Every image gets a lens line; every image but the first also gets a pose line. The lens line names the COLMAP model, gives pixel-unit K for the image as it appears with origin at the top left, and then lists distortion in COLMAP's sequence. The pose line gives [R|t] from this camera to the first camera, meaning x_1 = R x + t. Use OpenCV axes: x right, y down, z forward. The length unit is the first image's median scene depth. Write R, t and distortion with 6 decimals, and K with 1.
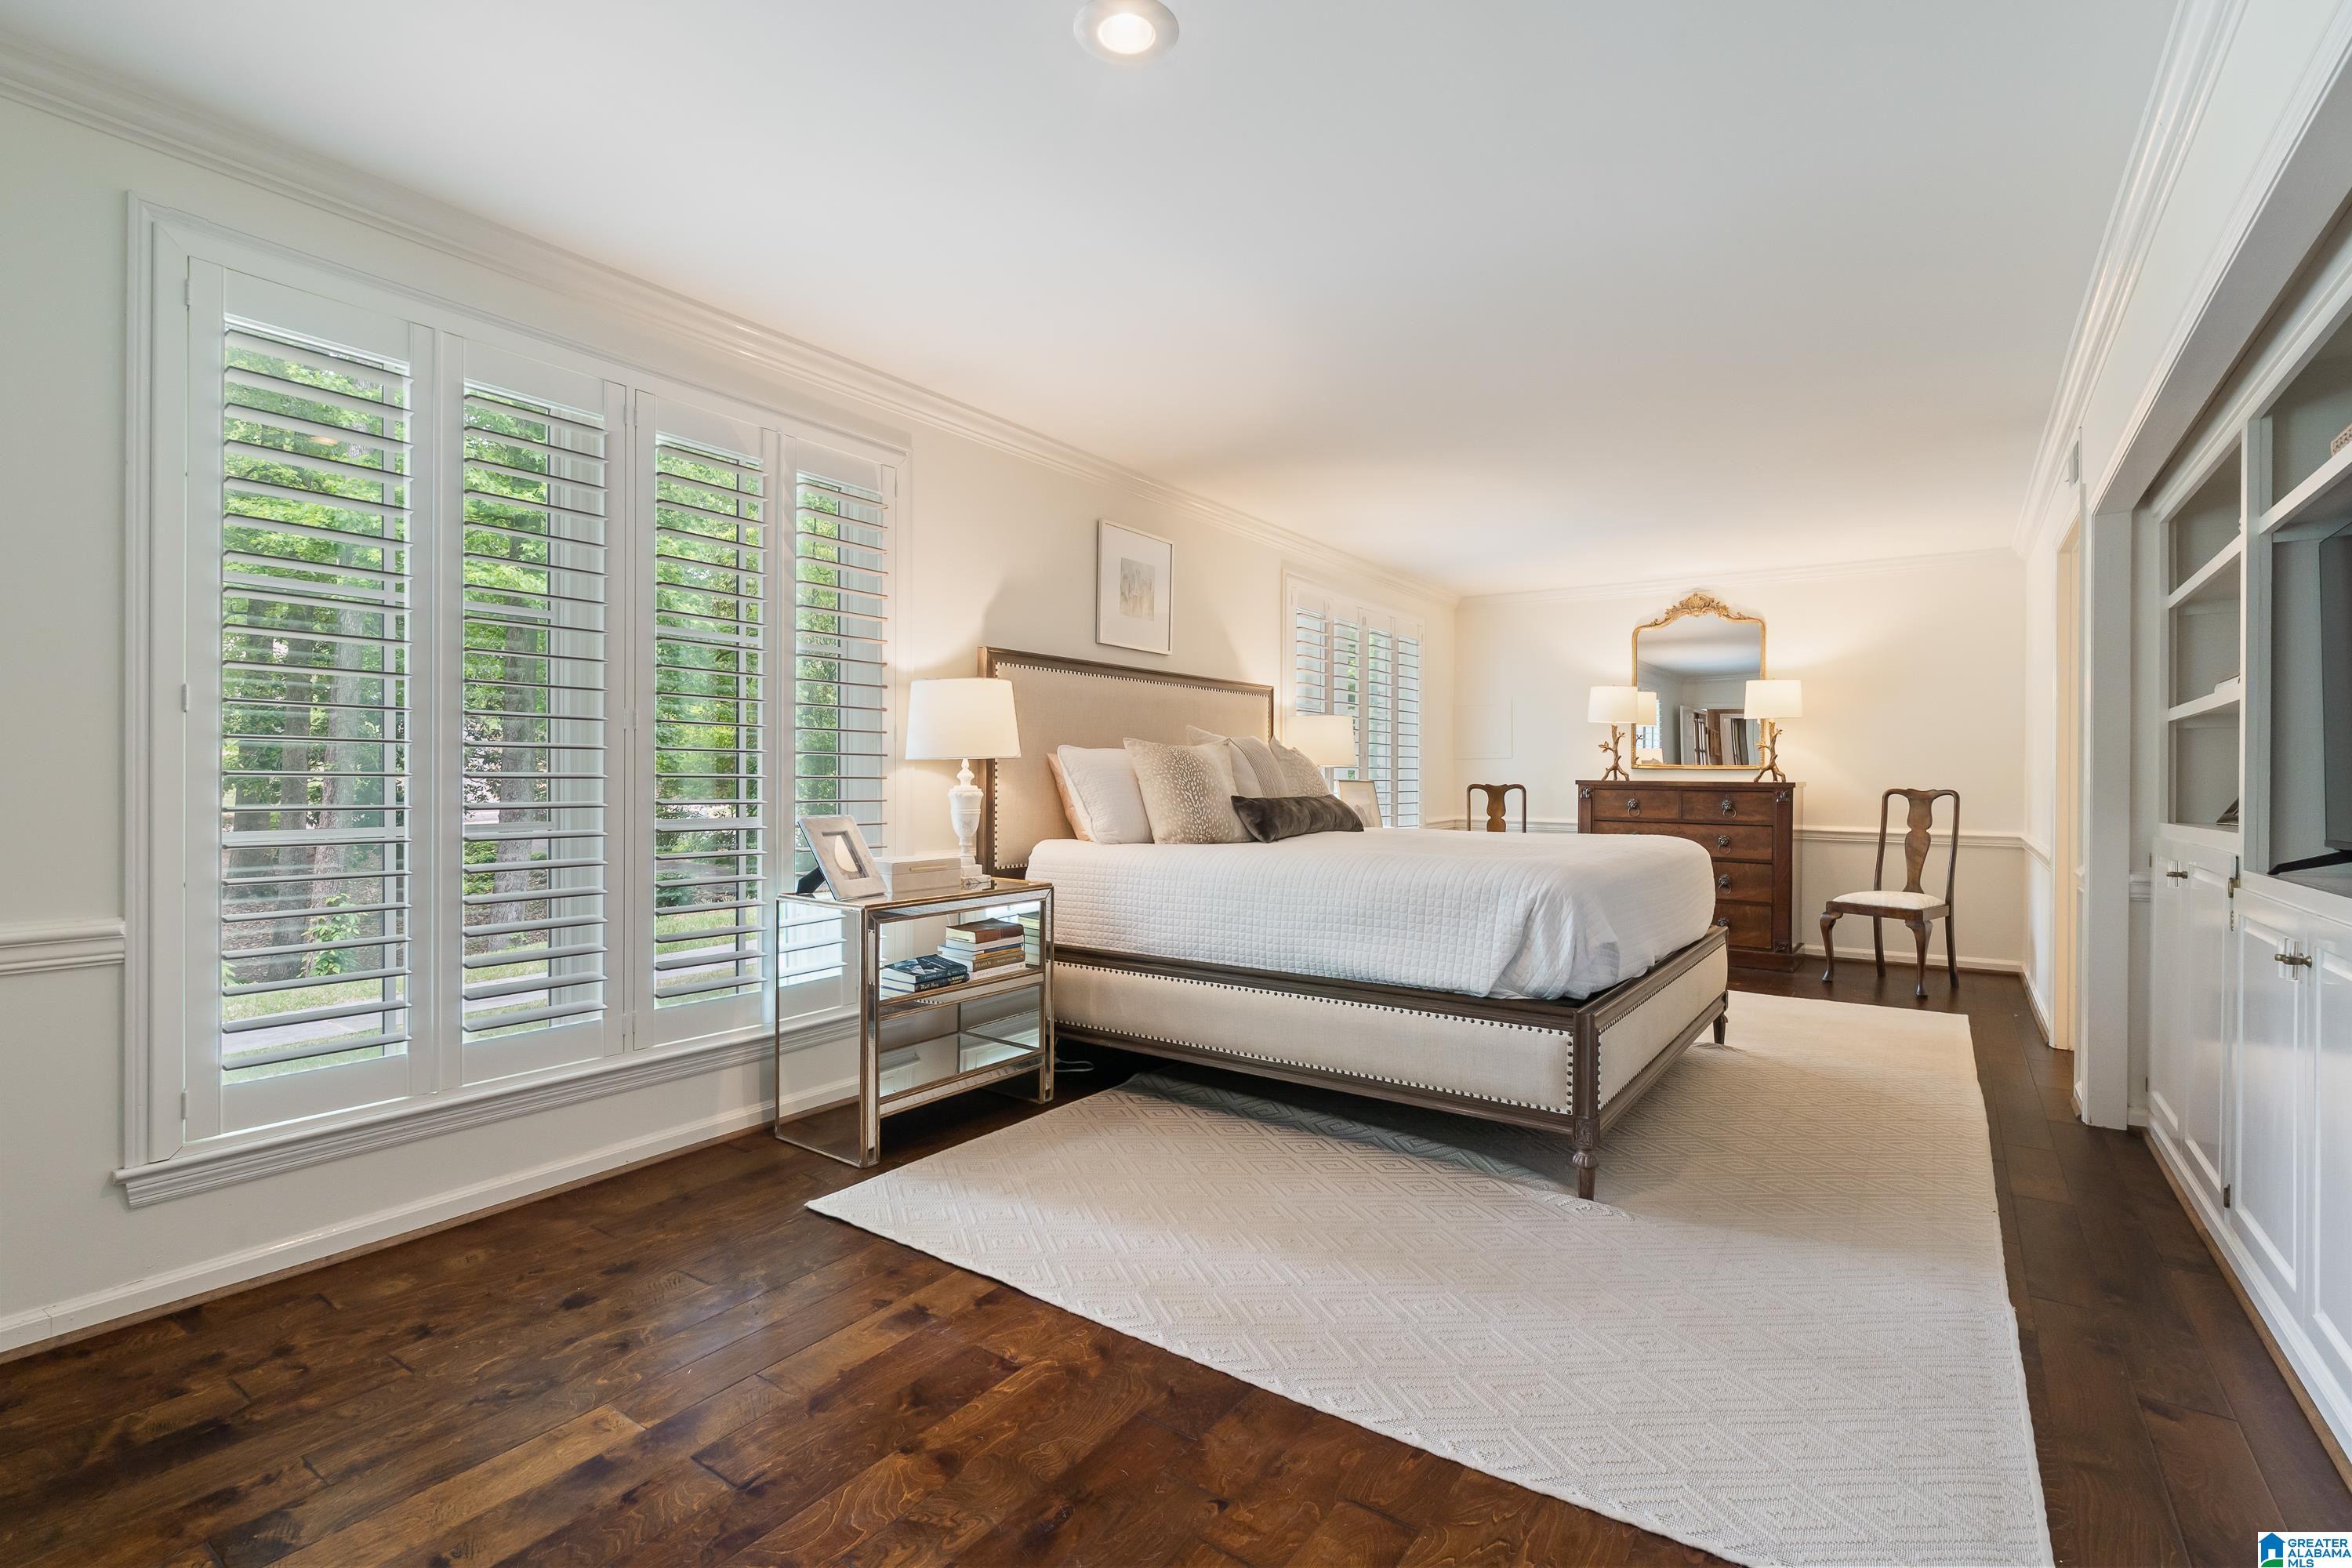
lens RADIAL K [[1089.7, 0, 1181.8], [0, 1089.7, 790.0], [0, 0, 1]] dist [-0.002527, -0.000256]
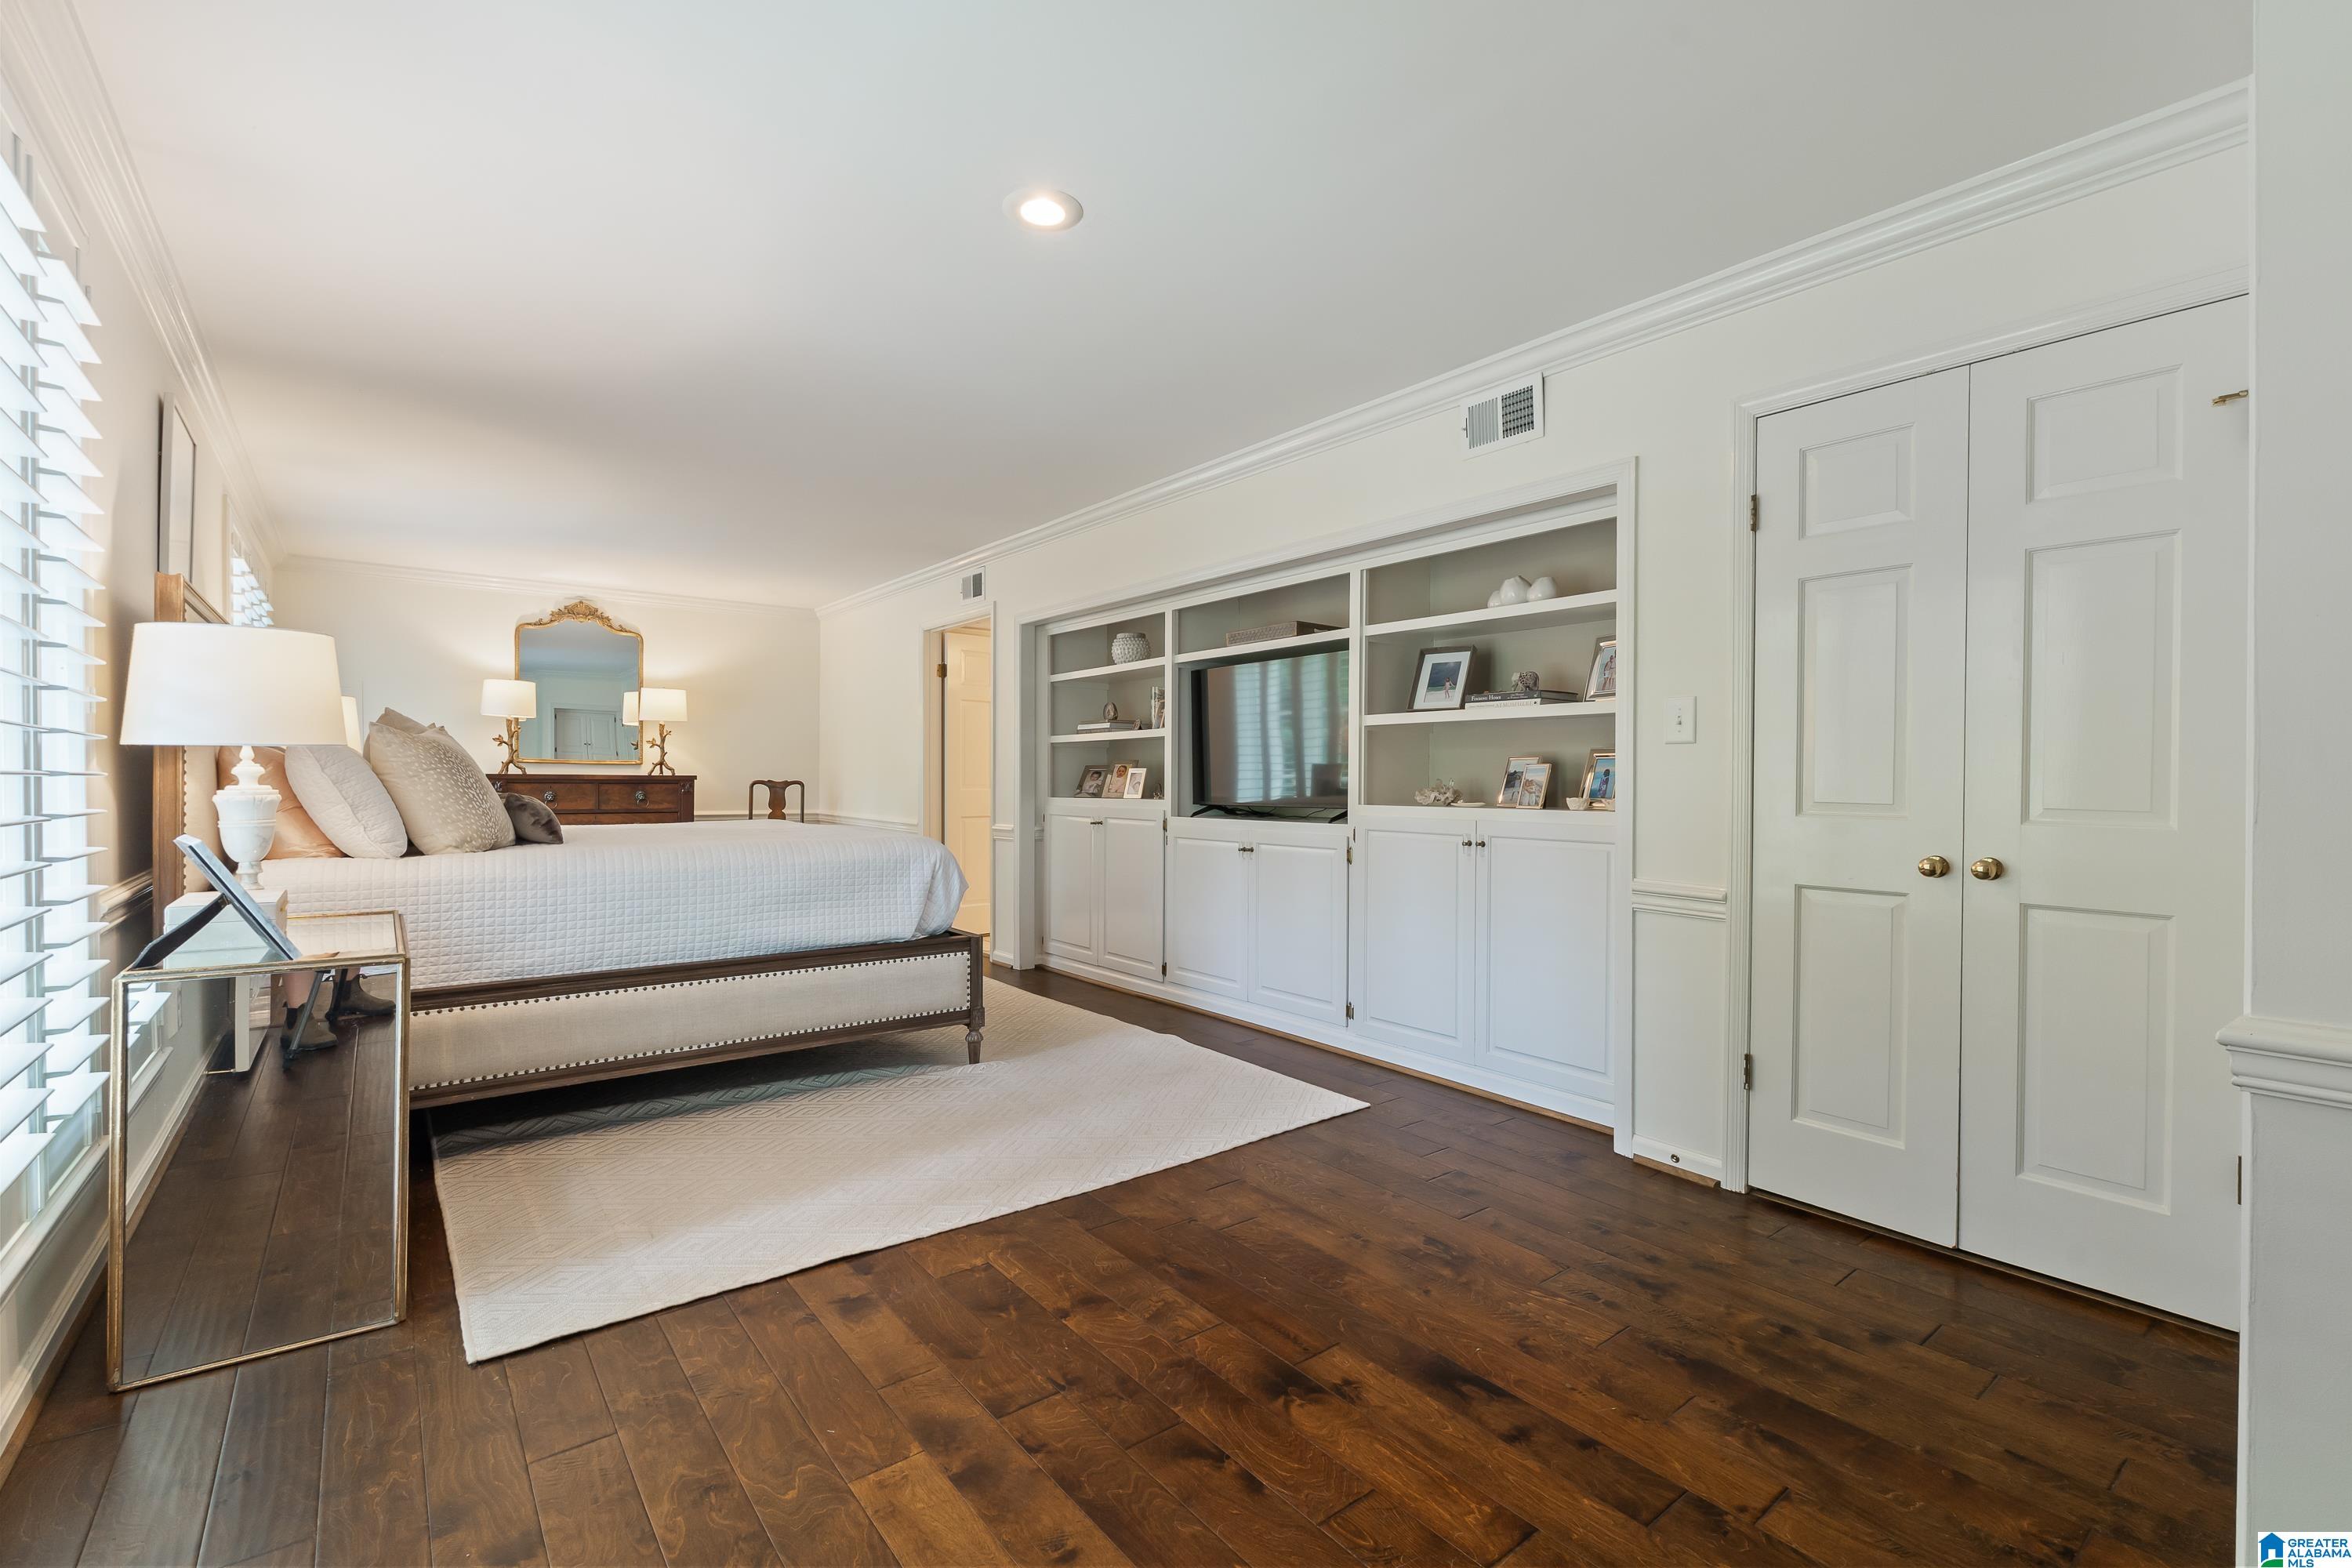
lens RADIAL K [[1030.7, 0, 1185.3], [0, 1030.7, 785.5], [0, 0, 1]] dist [-0.004328, 0.000424]
pose [[0.275138, -0.011931, 0.961331, -0.781418], [0.006469, 0.999923, 0.010558, -0.008723], [-0.961383, 0.003313, 0.275194, 0.312522]]
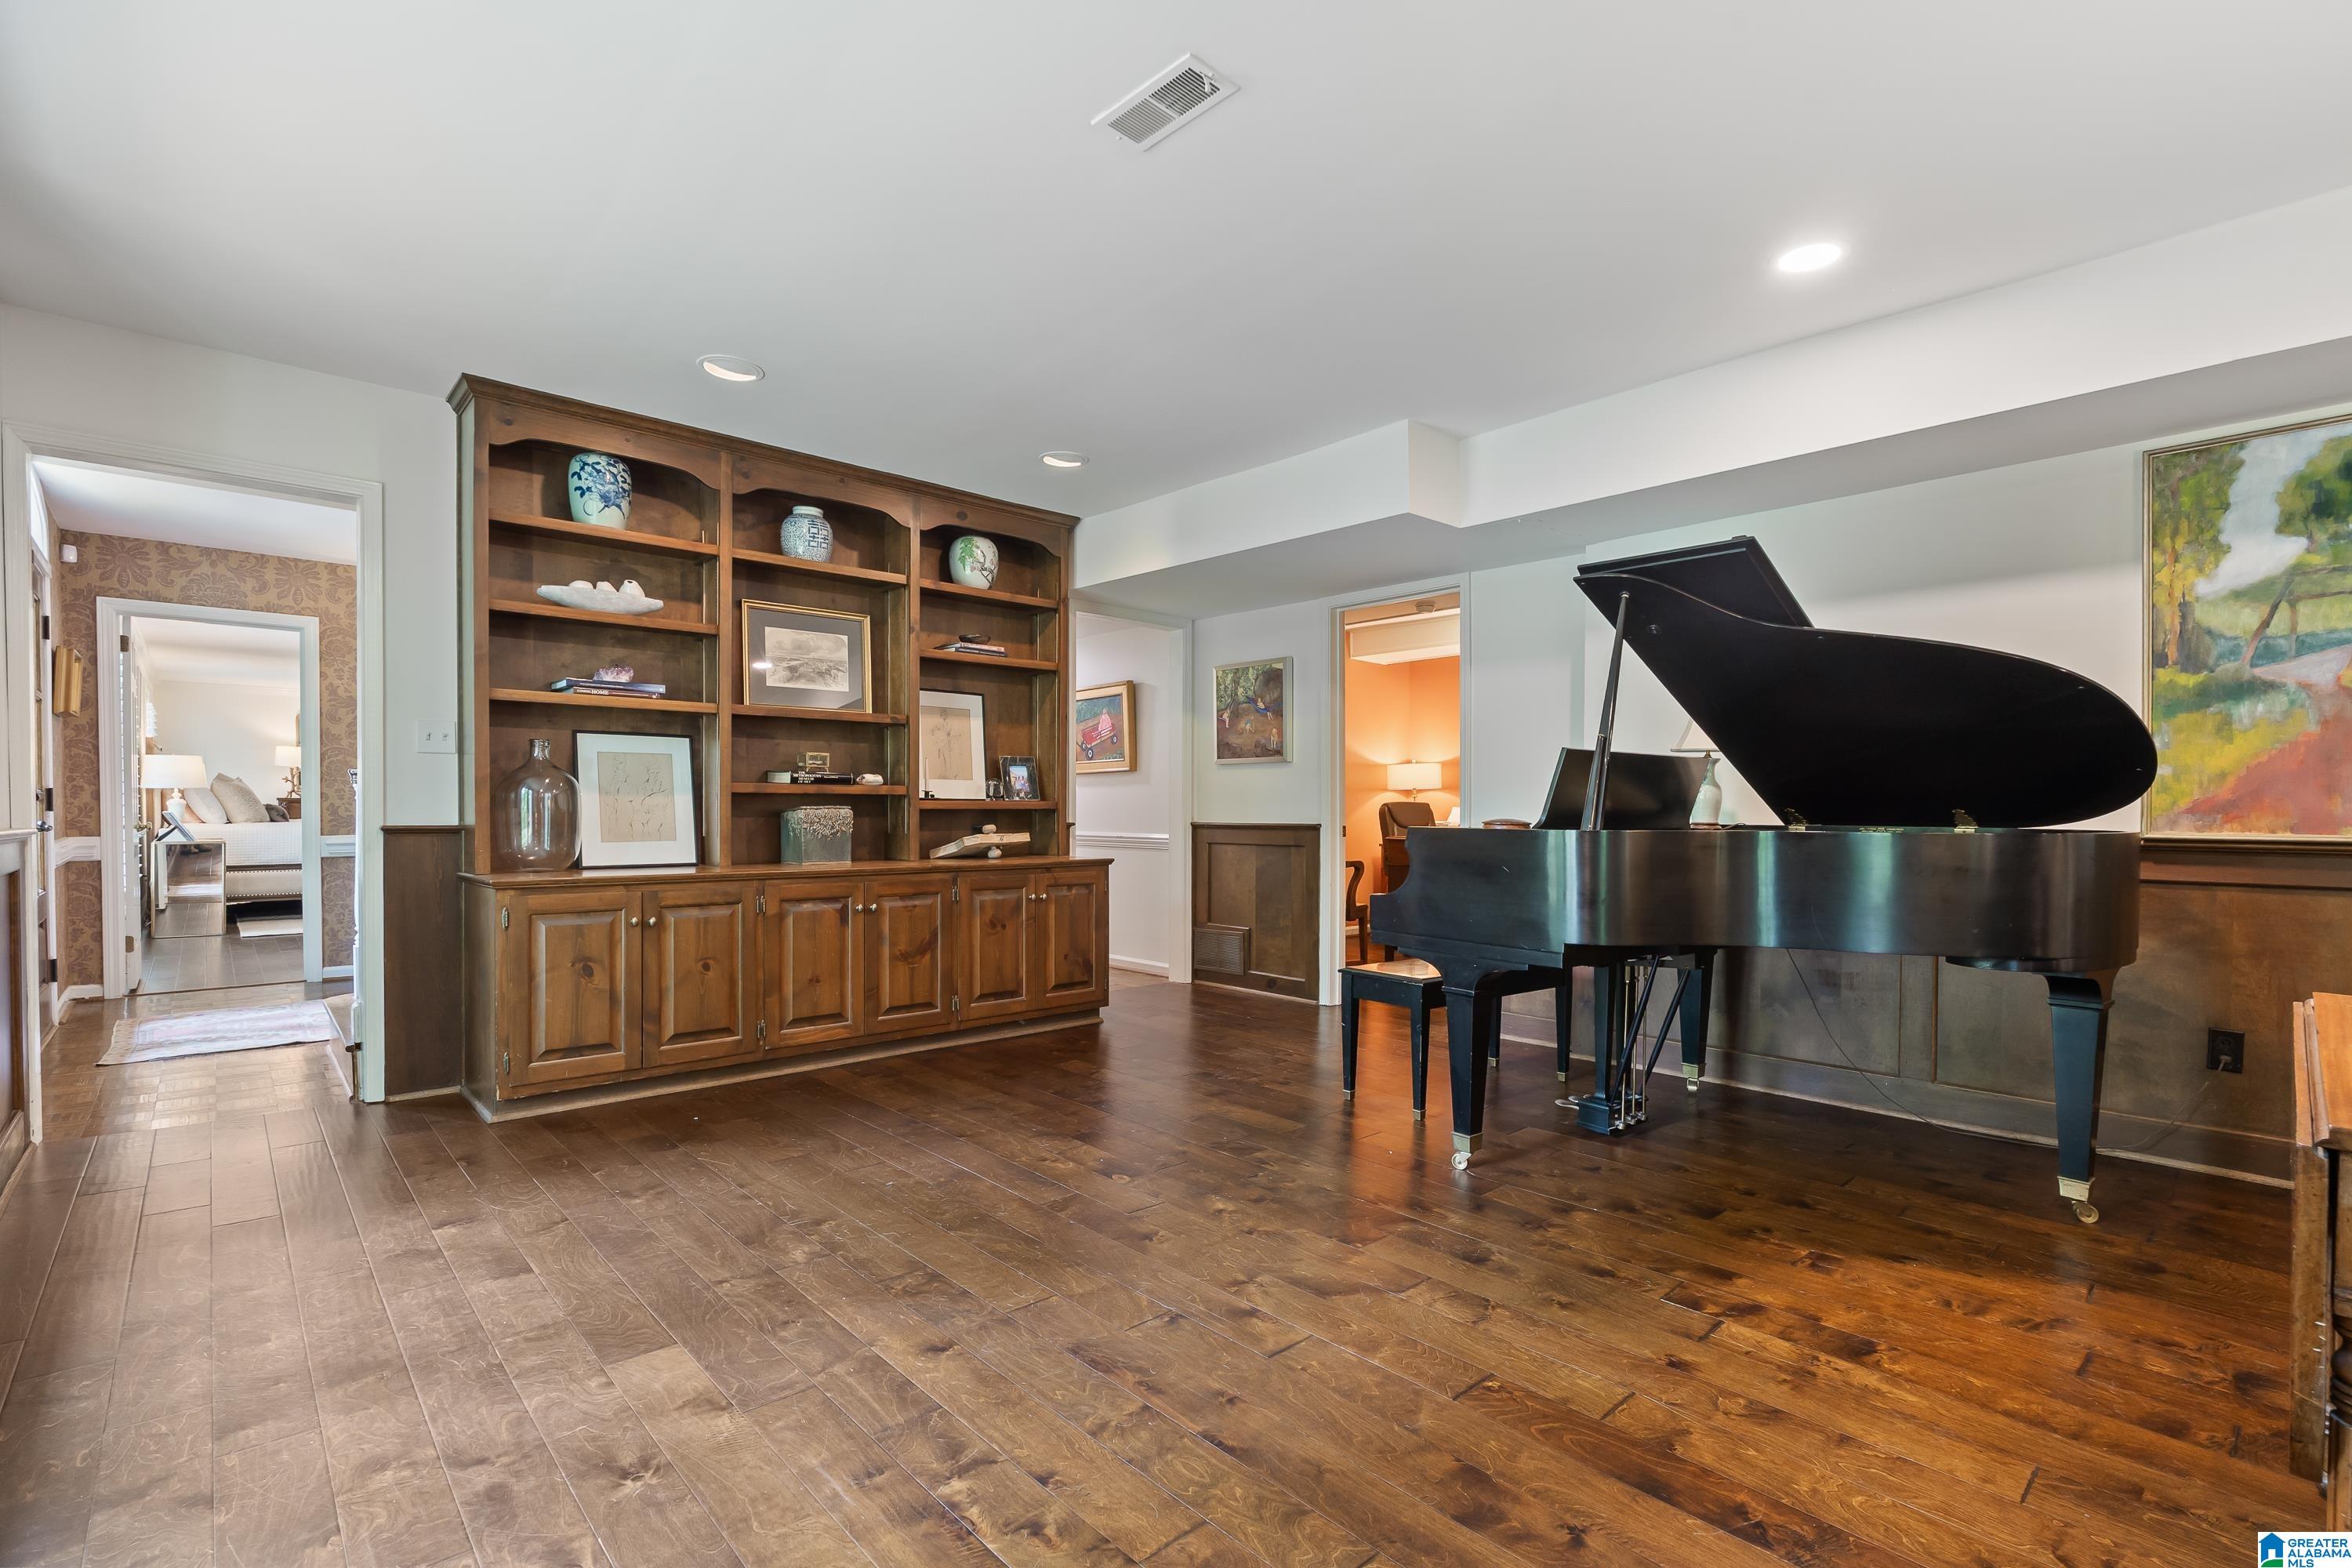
lens RADIAL K [[1030.7, 0, 1152.3], [0, 1030.7, 820.4], [0, 0, 1]] dist [-0.004328, 0.000424]
pose [[0.201932, -0.022290, 0.979146, -2.263506], [0.010452, 0.999733, 0.020603, 0.019929], [-0.979344, 0.006073, 0.202111, -1.721818]]
